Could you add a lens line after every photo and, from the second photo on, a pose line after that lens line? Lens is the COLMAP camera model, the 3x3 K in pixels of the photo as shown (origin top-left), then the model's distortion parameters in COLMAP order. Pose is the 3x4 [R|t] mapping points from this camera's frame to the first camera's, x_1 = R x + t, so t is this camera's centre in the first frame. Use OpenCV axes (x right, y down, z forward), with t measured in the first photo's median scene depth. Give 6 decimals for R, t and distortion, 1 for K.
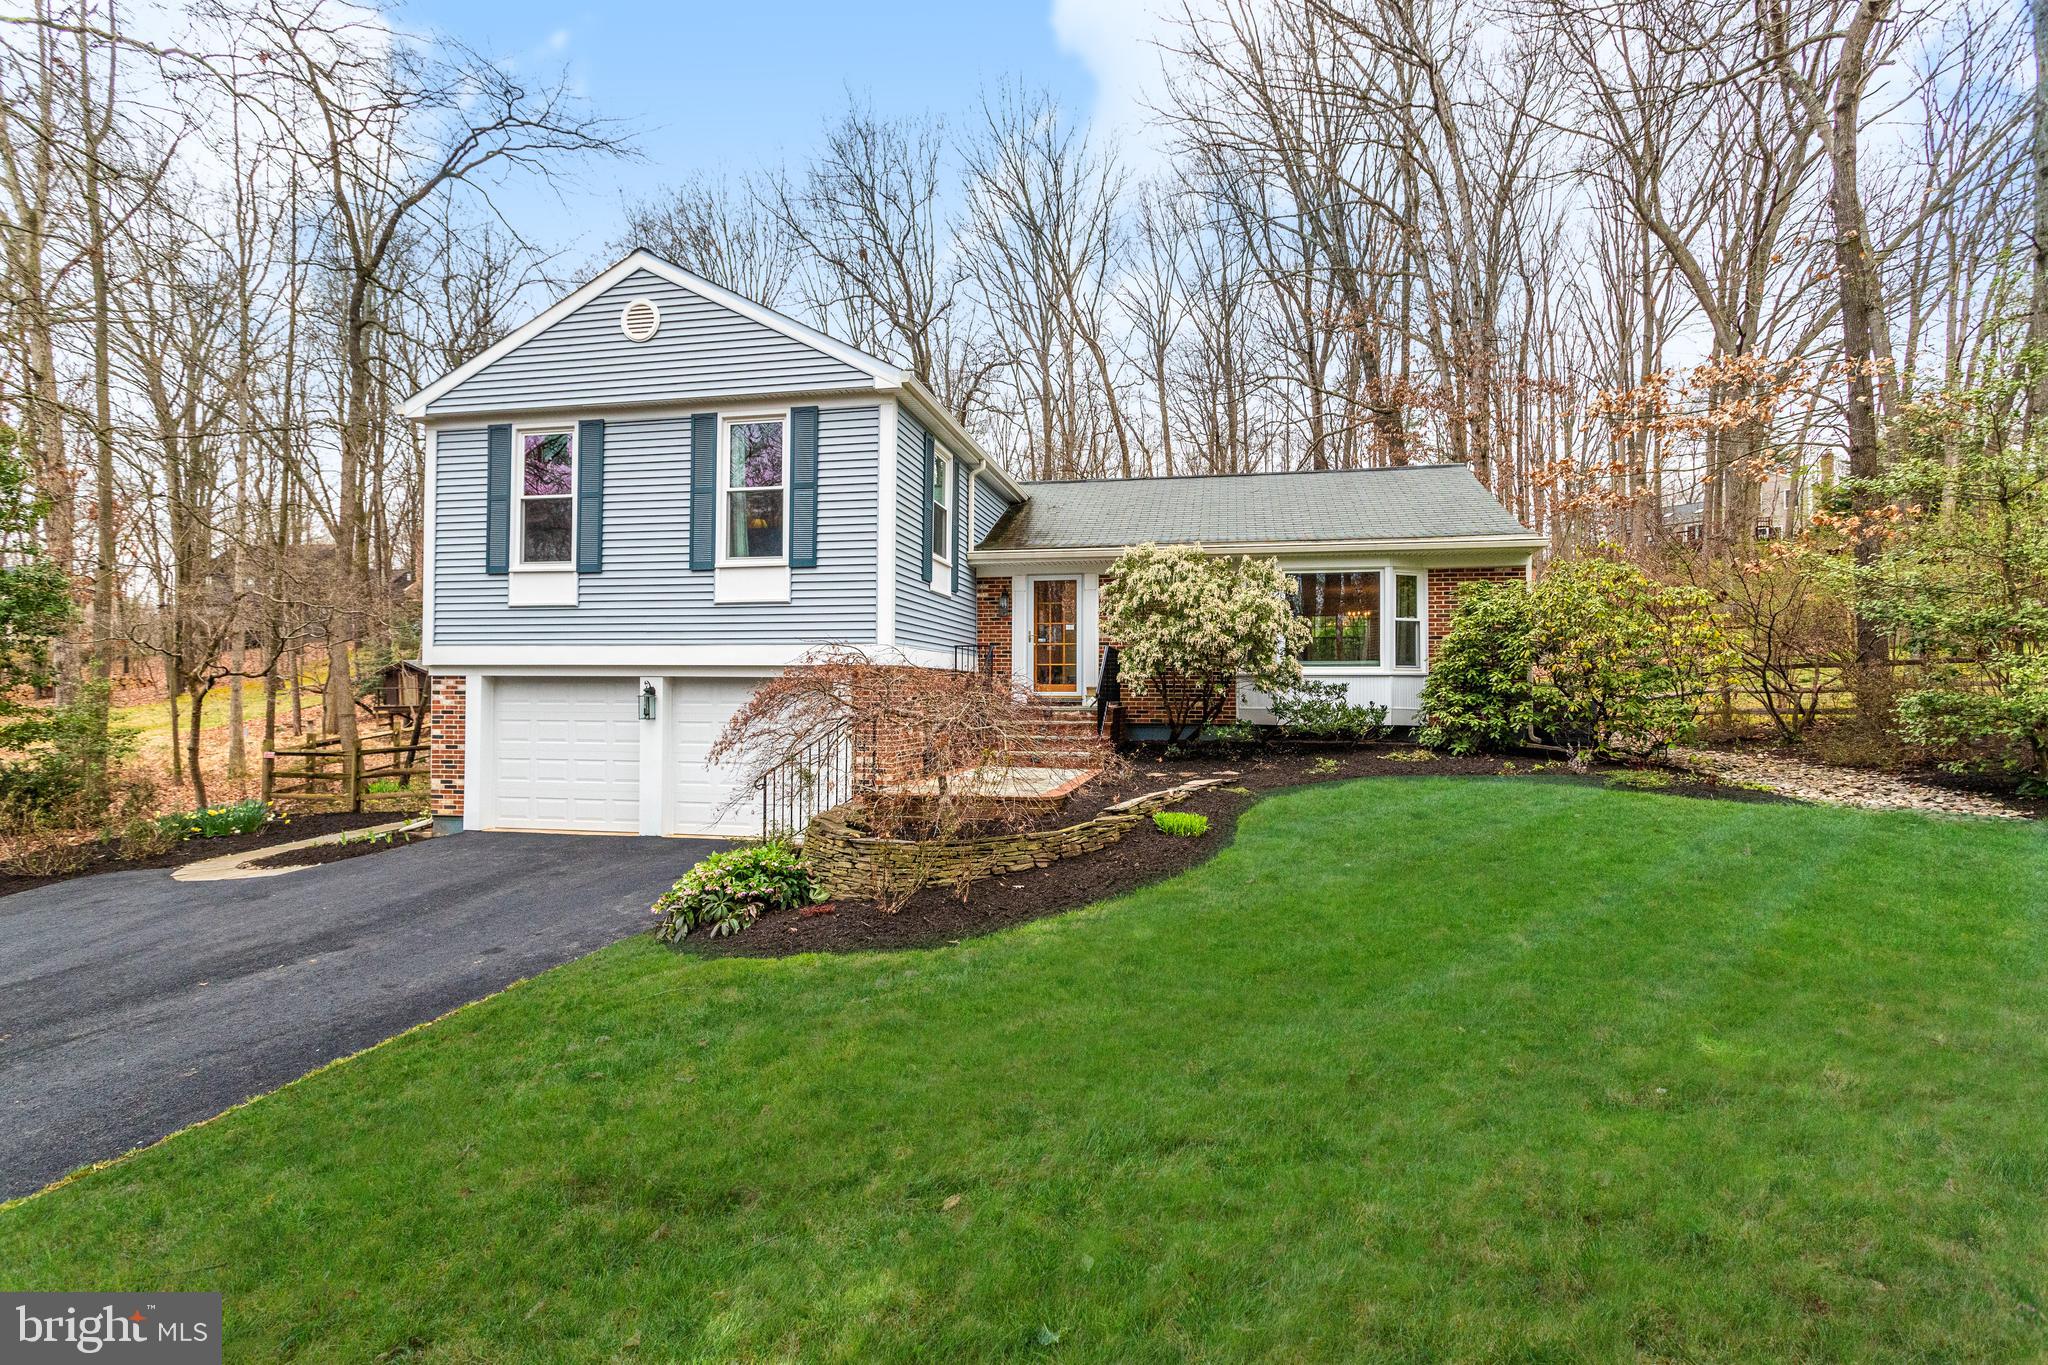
lens RADIAL K [[981.7, 0, 1024.9], [0, 981.7, 685.6], [0, 0, 1]] dist [0.001524, 0.001476]
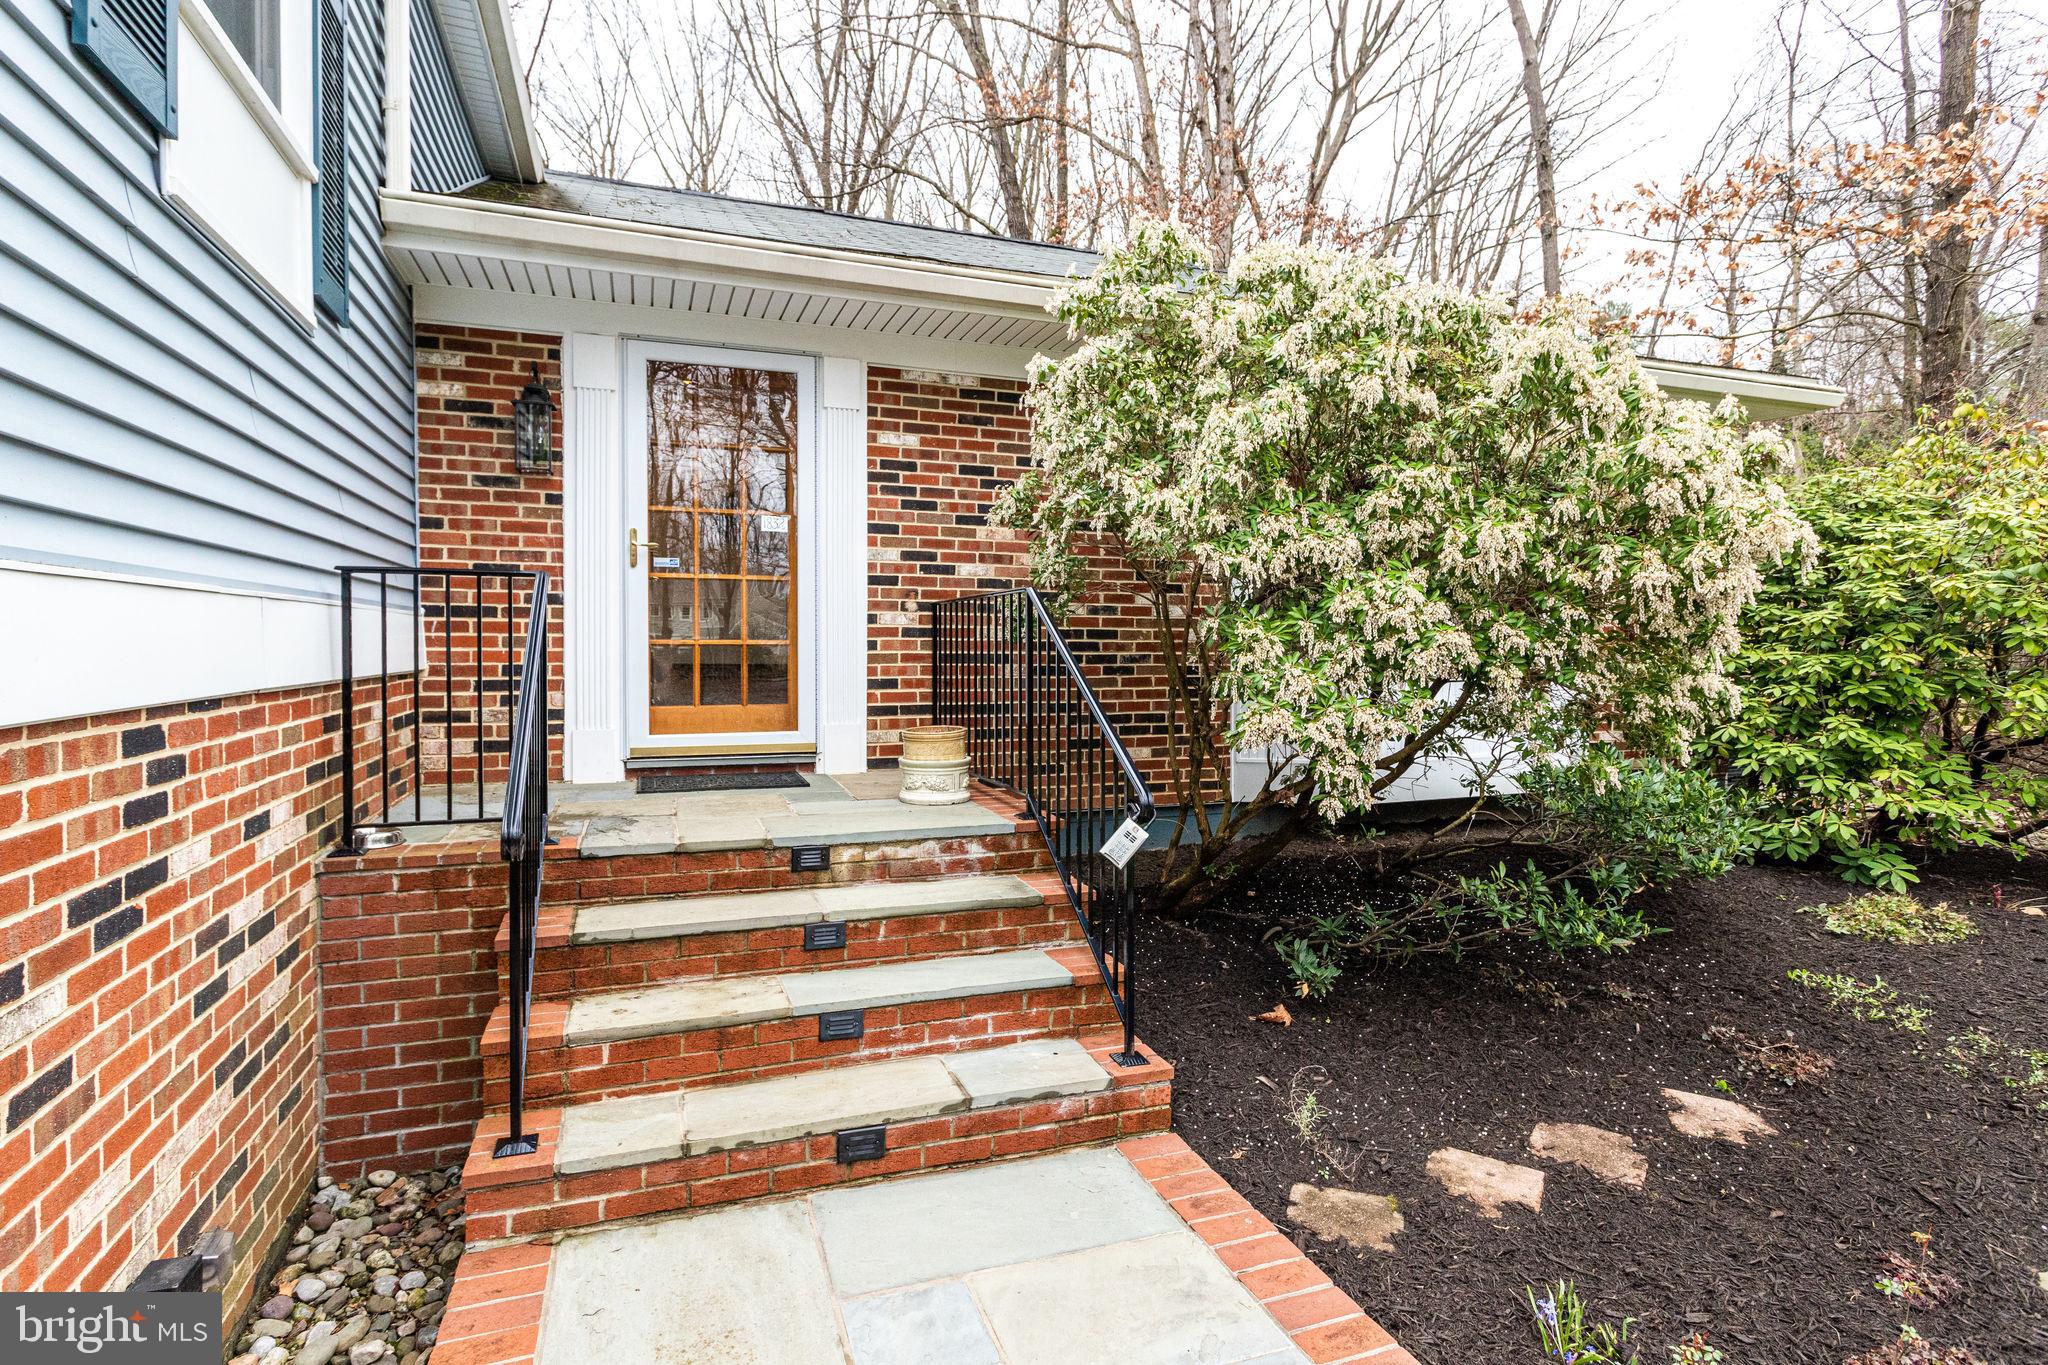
lens RADIAL K [[981.7, 0, 1023.8], [0, 981.7, 671.9], [0, 0, 1]] dist [0.001524, 0.001476]
pose [[0.833966, -0.019477, 0.551472, -0.060746], [-0.003326, 0.999181, 0.040320, -0.024674], [-0.551806, -0.035460, 0.833218, 0.683276]]
